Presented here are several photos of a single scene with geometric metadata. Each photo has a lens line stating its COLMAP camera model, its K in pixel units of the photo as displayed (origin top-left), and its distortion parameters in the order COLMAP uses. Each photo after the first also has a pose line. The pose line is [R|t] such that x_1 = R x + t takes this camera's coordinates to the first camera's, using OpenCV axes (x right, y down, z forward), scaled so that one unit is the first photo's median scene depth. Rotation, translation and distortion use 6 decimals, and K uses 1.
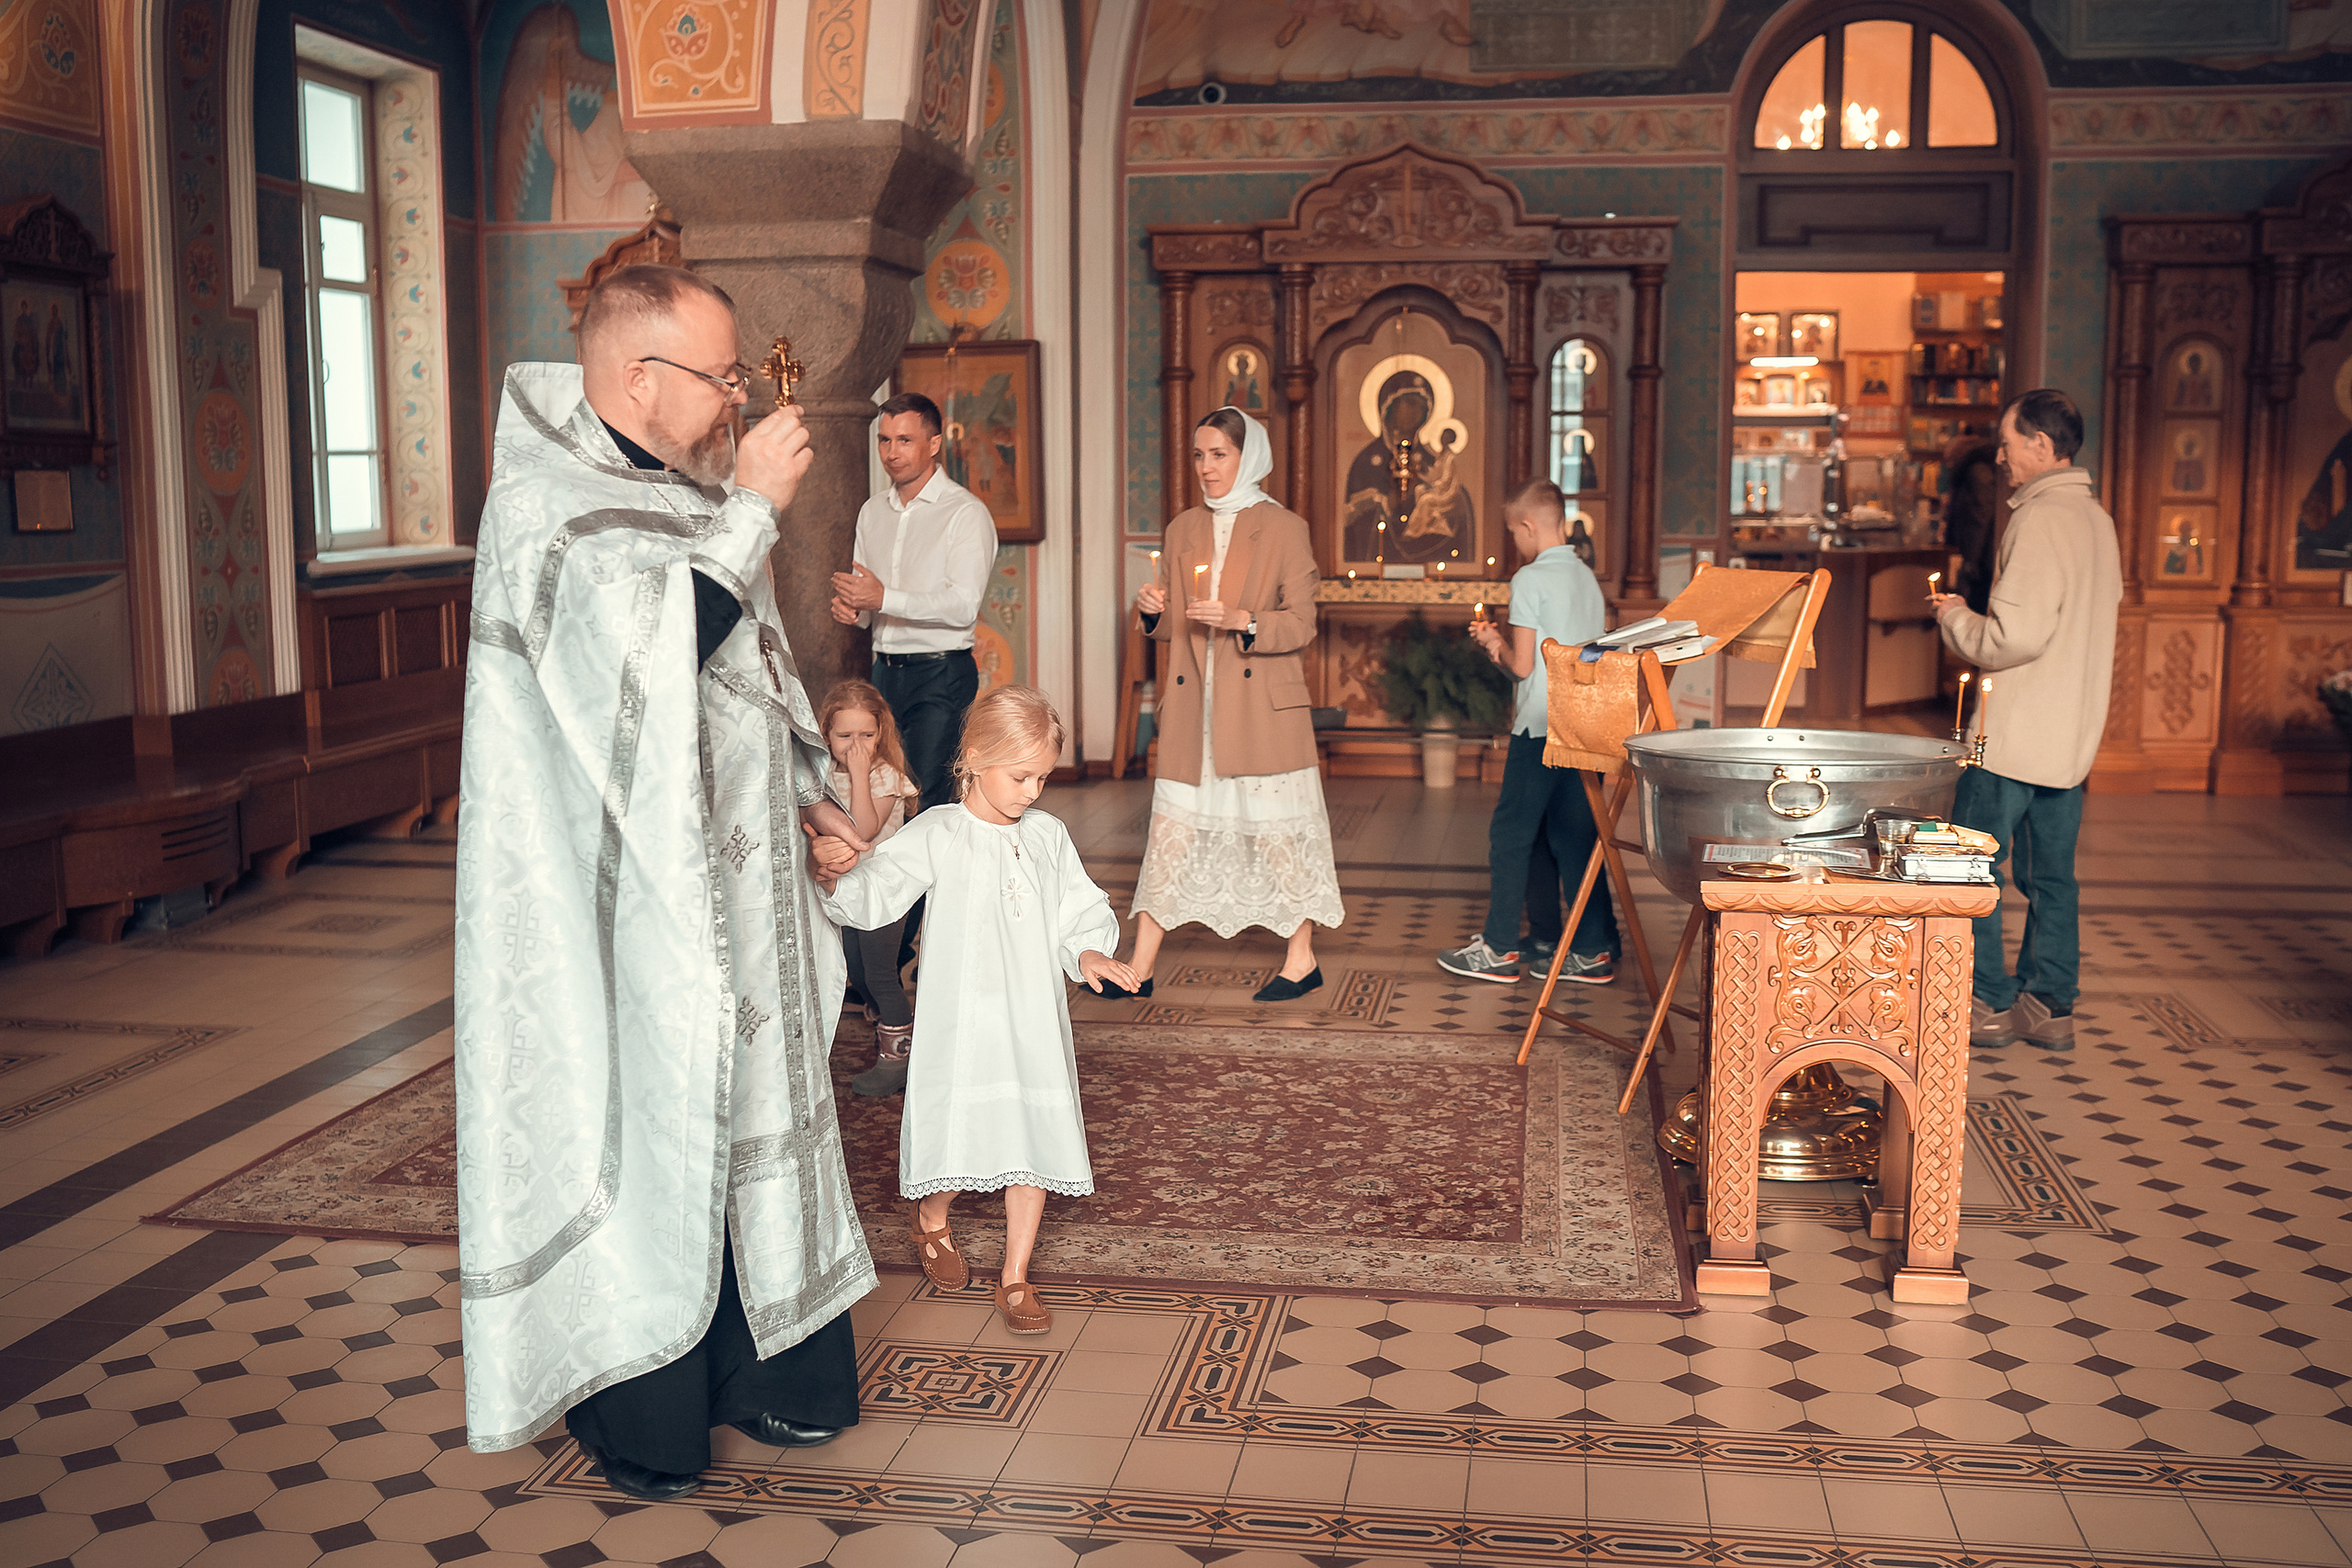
lens RADIAL K [[2316.5, 0, 1181.5], [0, 2316.5, 788.0], [0, 0, 1]] dist [-0.118855, 0.169166]
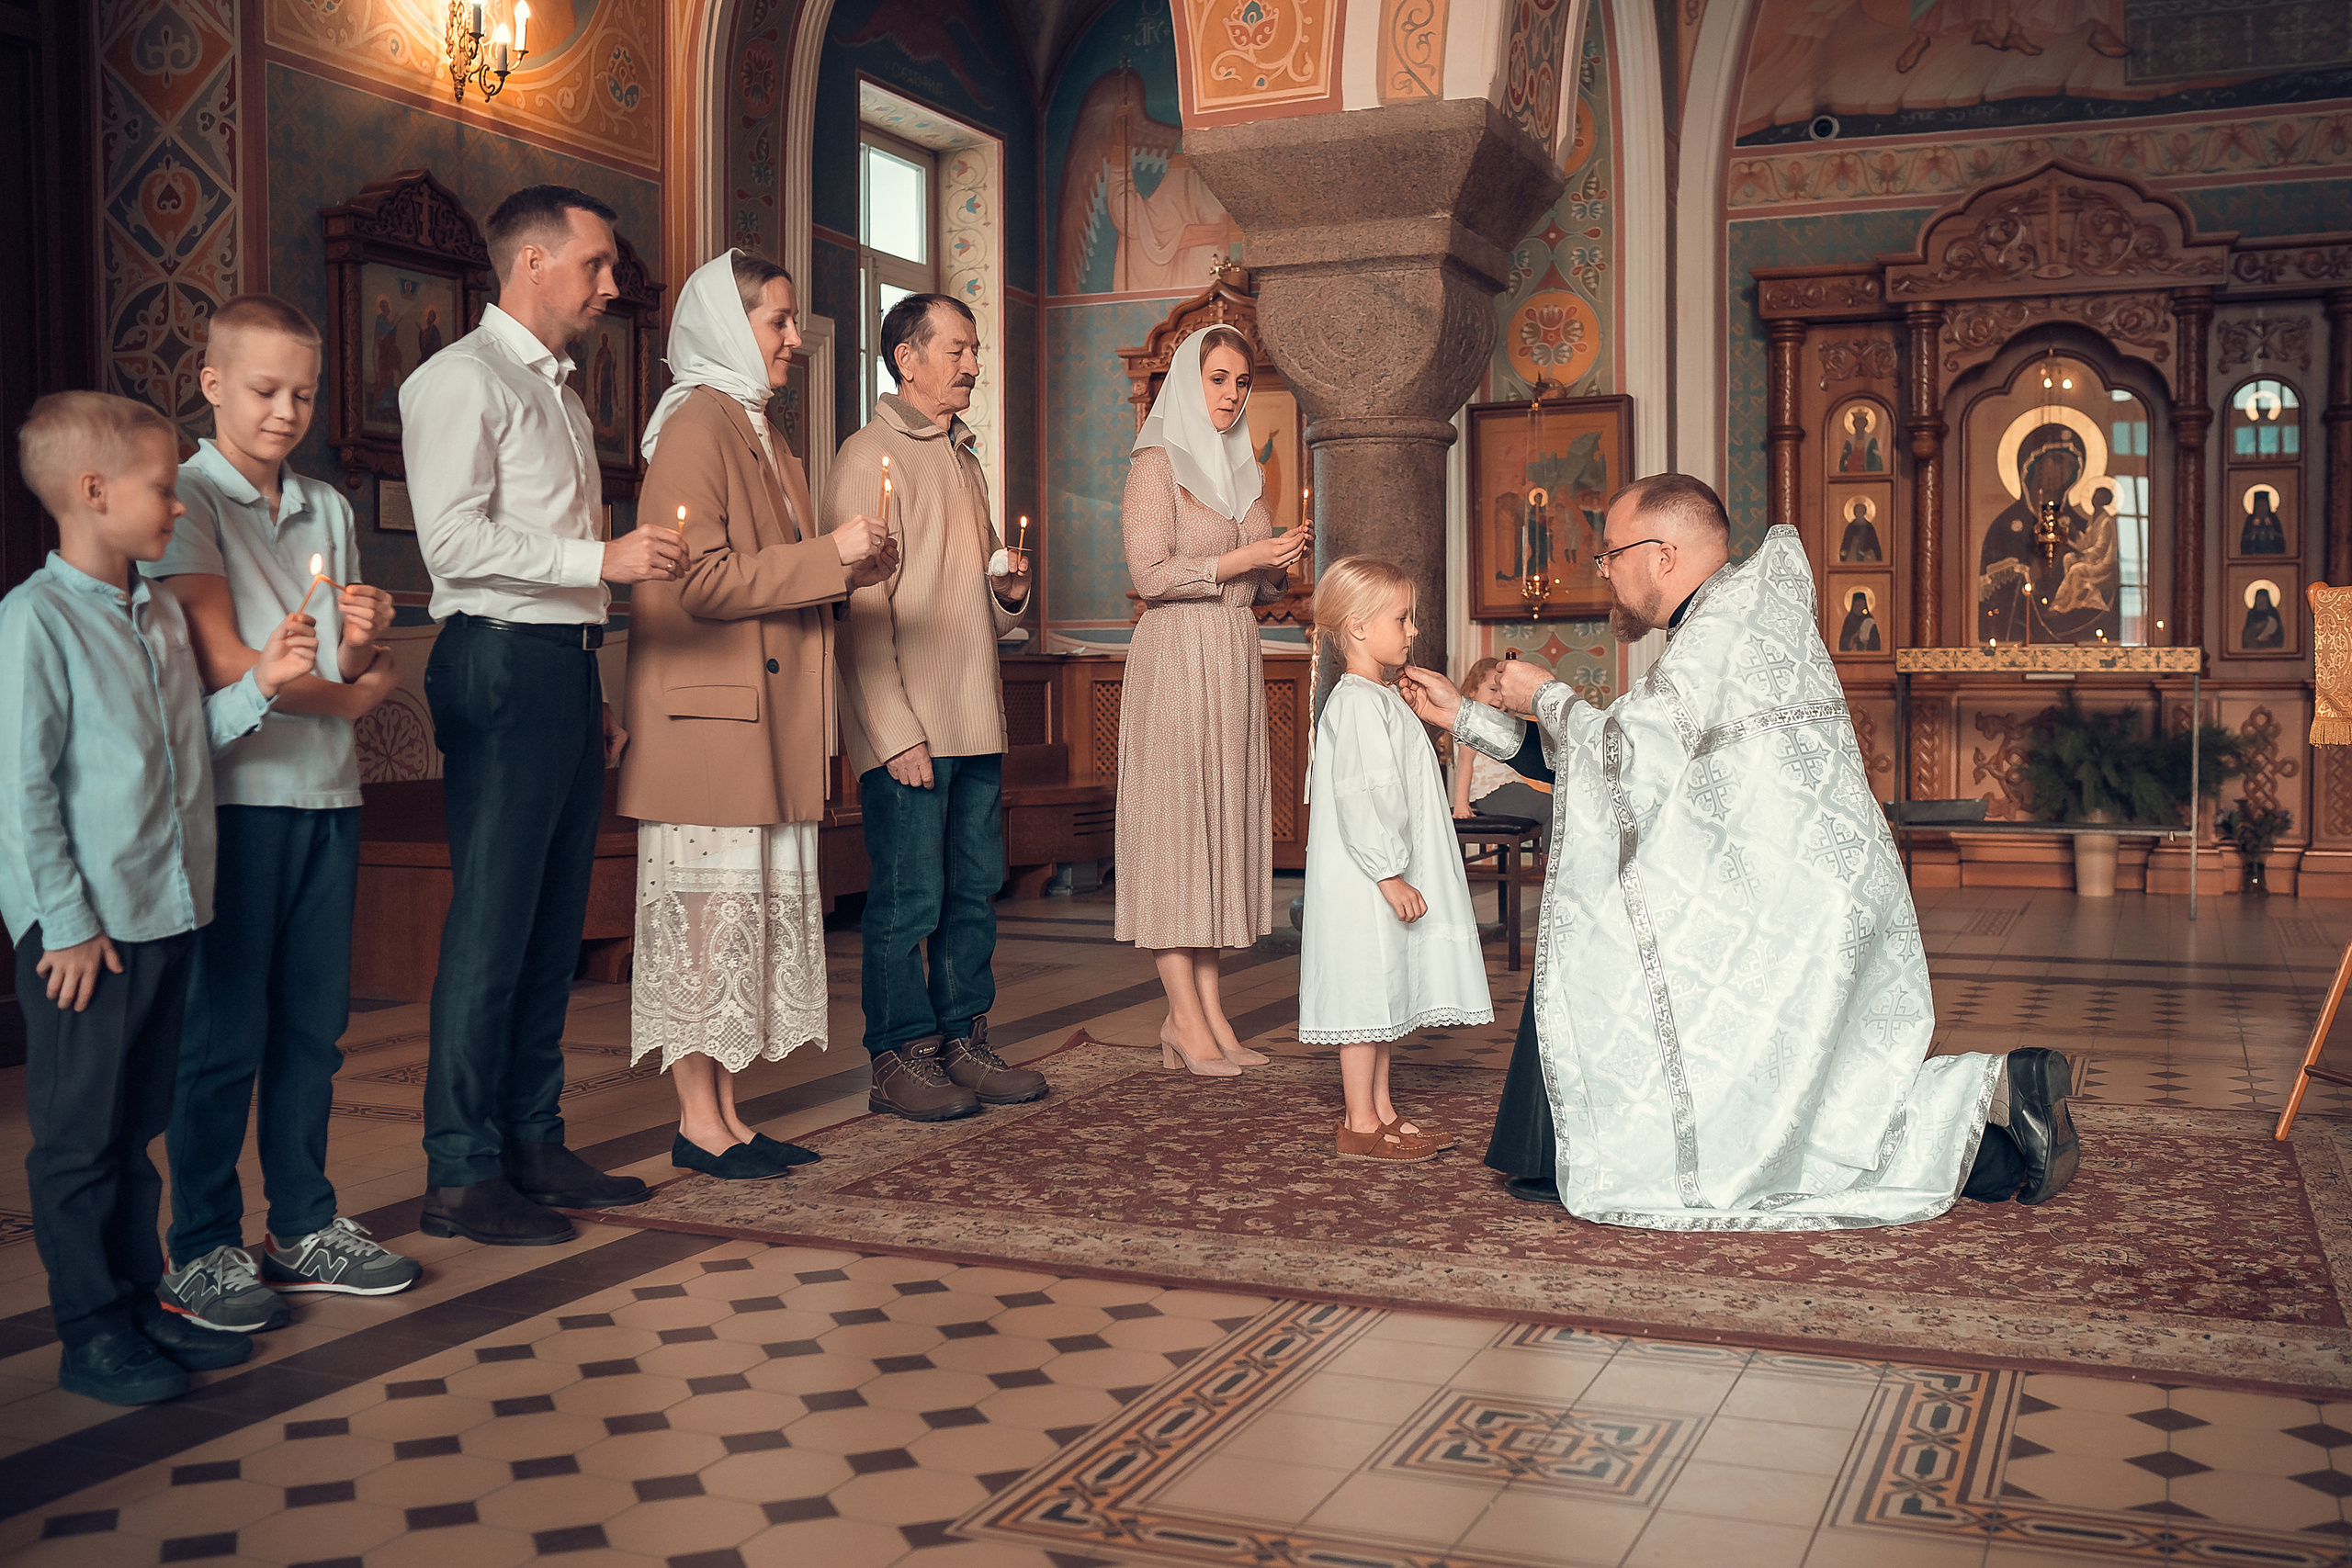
lens RADIAL K [[2335.0, 0, 1194.2], [0, 2335.0, 770.4], [0, 0, 1]] dist [-0.119058, 0.155438]
pose [[0.972124, 0.006635, -0.234373, -0.014354], [-0.029044, 0.995308, -0.092293, 0.042559], [0.232661, 0.096528, 0.967756, 0.091700]]
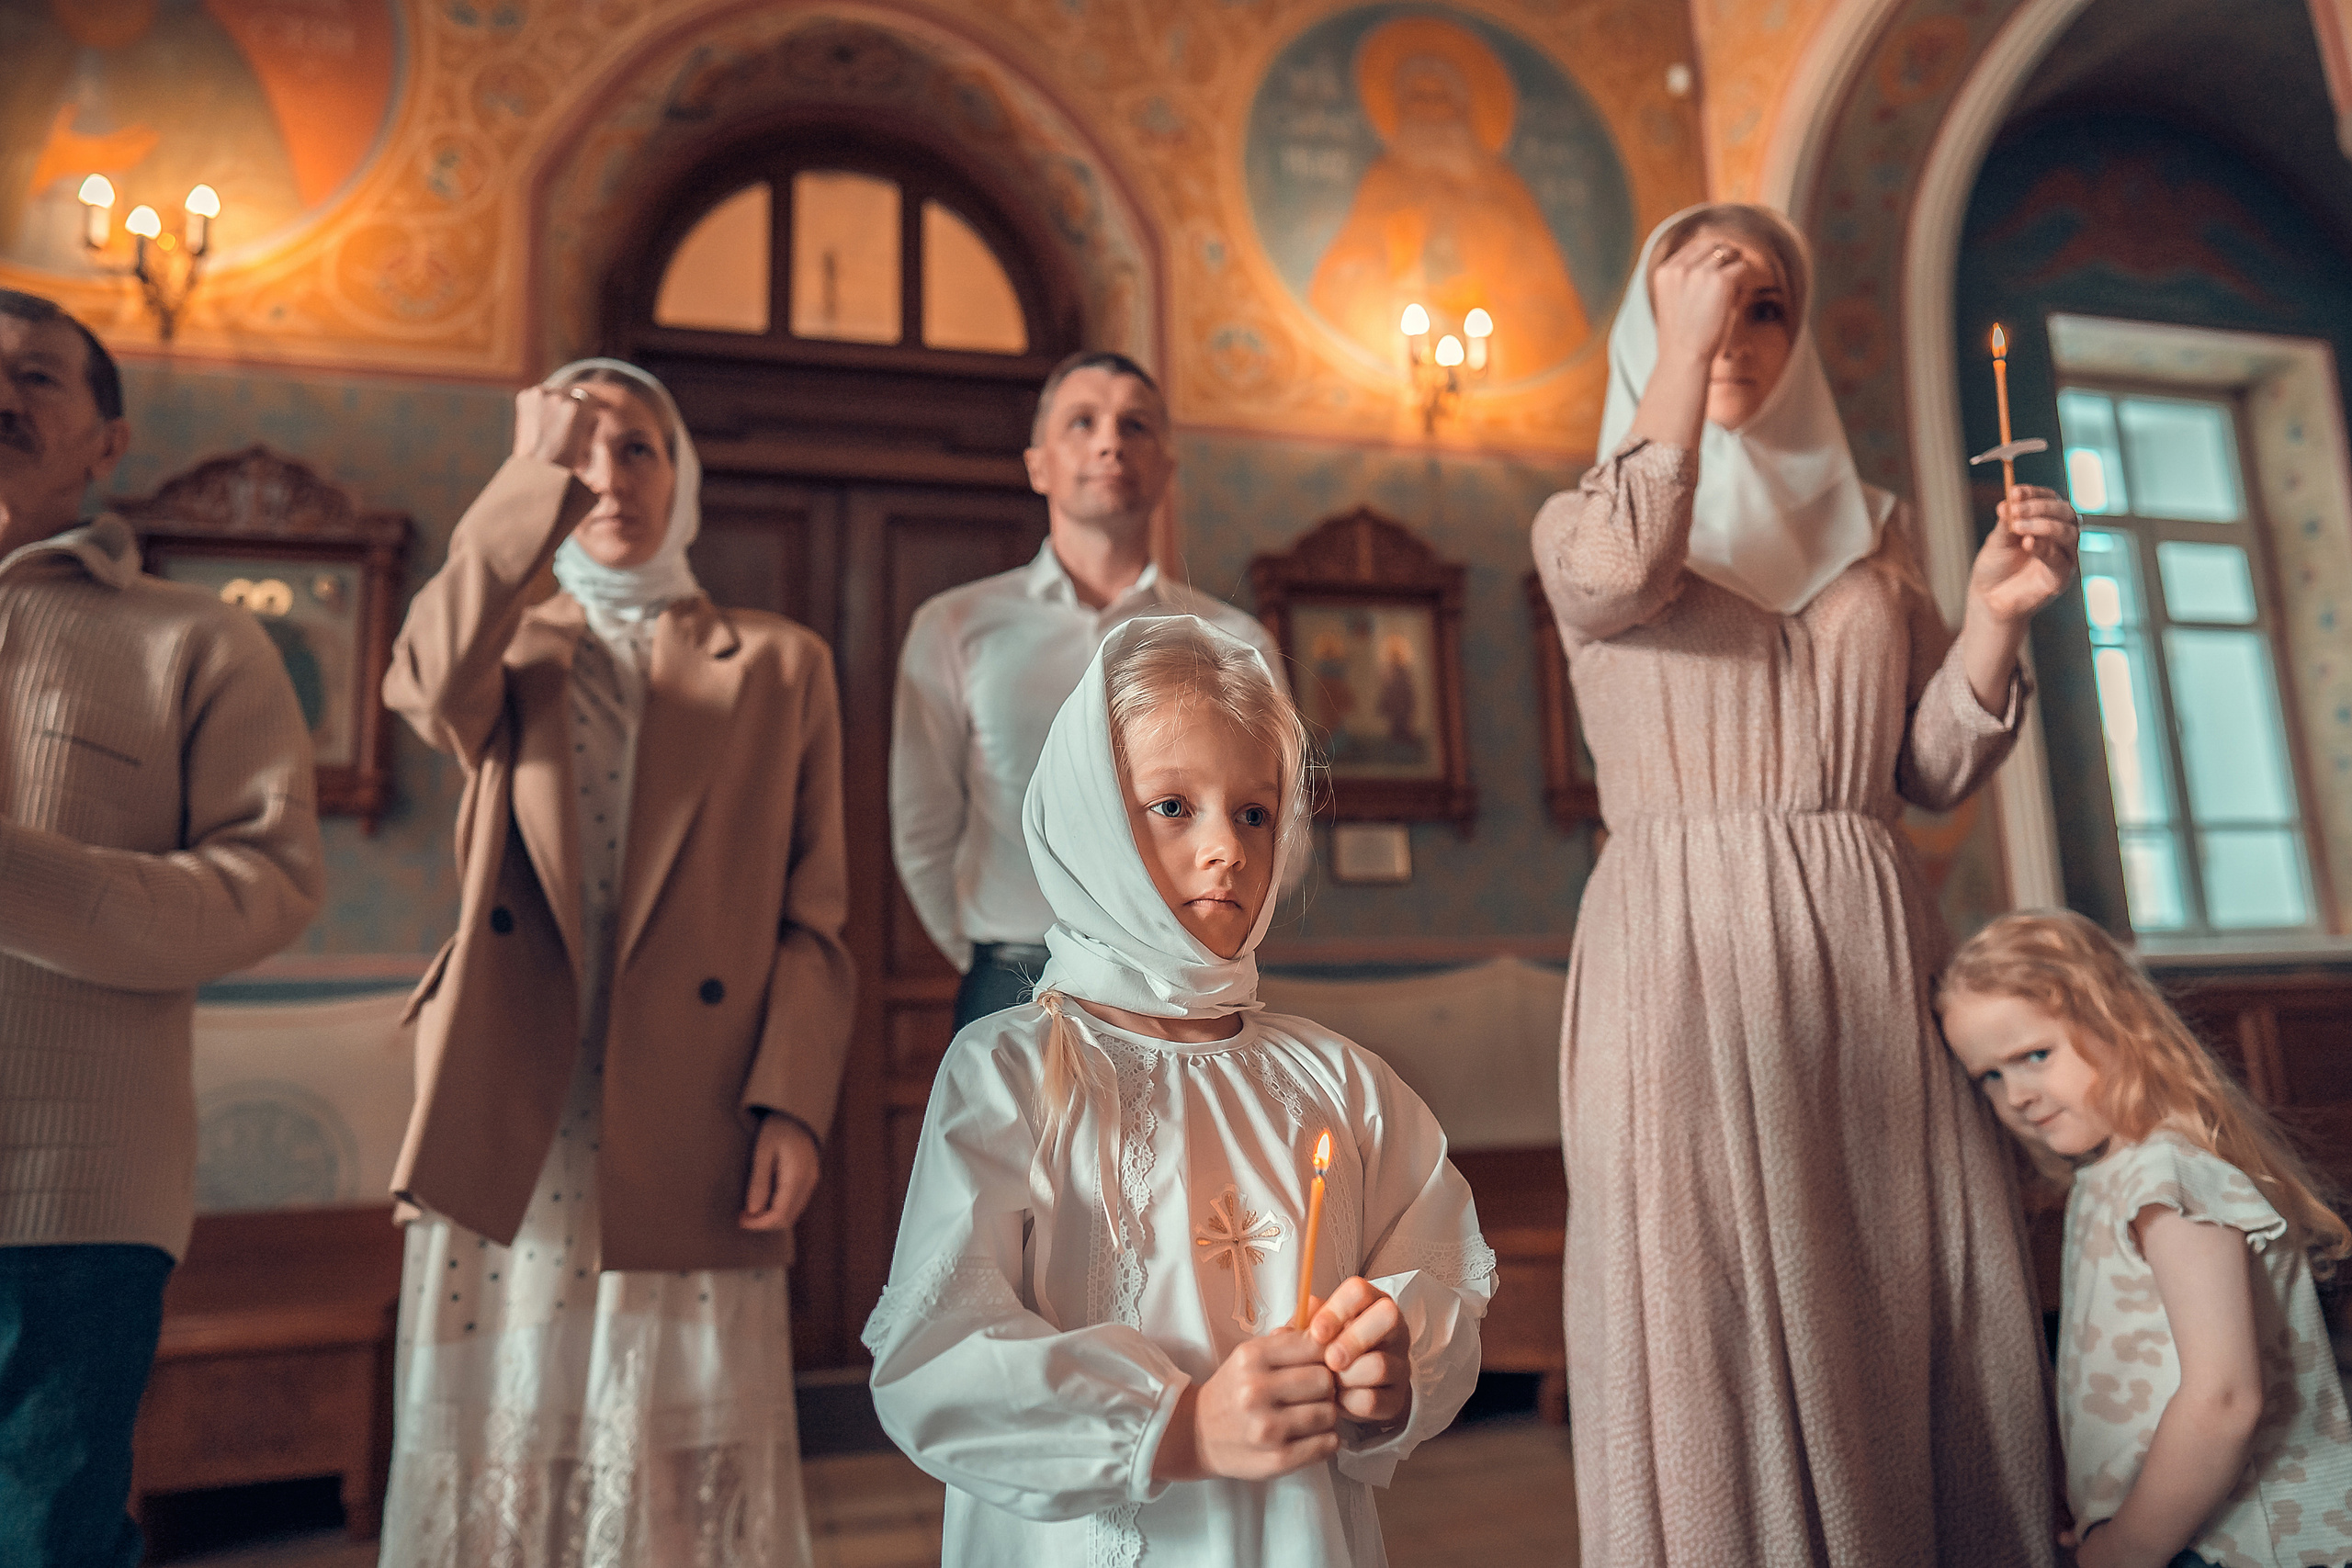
lens RADIAL K [[1621.6, 0, 1193.9], [0, 1621.6, 774.0], [0, 0, 1]] dist [-0.042684, 0.057137]
pose [[0.422892, -0.177568, -0.888612, -0.019352], [-0.086383, 0.968248, -0.234591, -0.001918], [0.902053, 0.175967, 0.394126, 0.455112]]
